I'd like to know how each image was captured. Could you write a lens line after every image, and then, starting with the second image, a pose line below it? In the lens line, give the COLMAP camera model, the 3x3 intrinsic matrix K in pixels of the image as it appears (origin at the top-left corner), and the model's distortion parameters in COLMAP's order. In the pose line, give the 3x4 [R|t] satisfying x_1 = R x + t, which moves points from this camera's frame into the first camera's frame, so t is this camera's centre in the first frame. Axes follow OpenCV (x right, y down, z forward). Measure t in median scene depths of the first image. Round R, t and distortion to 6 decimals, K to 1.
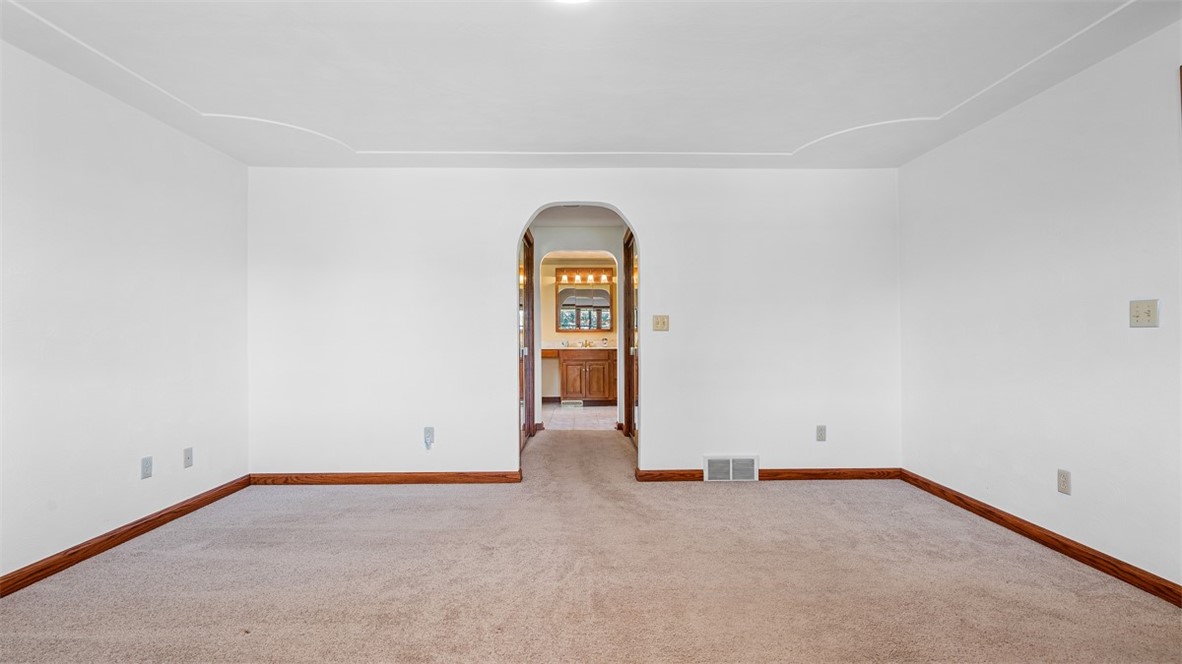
lens RADIAL K [[536.8, 0, 591.2], [0, 536.8, 333.2], [0, 0, 1]] dist [-0.004494, 0.001354]
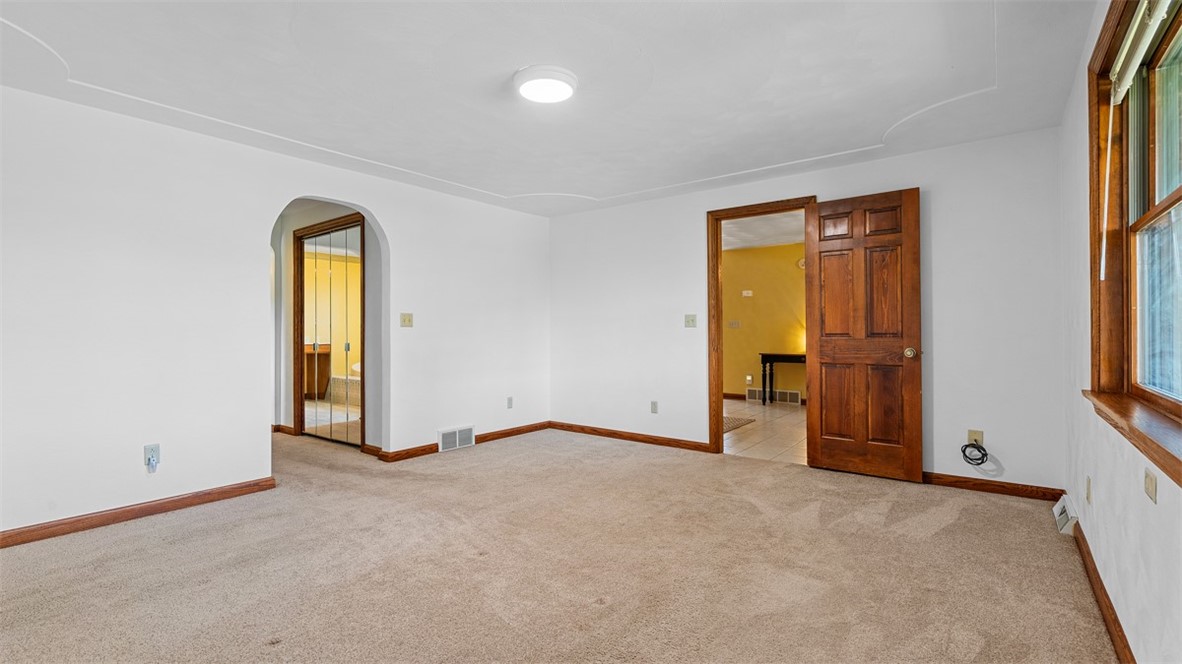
lens RADIAL K [[536.8, 0, 592.0], [0, 536.8, 329.3], [0, 0, 1]] dist [-0.004494, 0.001354]
pose [[0.625397, 0.000733, 0.780307, -0.532150], [-0.002810, 0.999995, 0.001312, -0.002161], [-0.780302, -0.003013, 0.625396, -0.020026]]
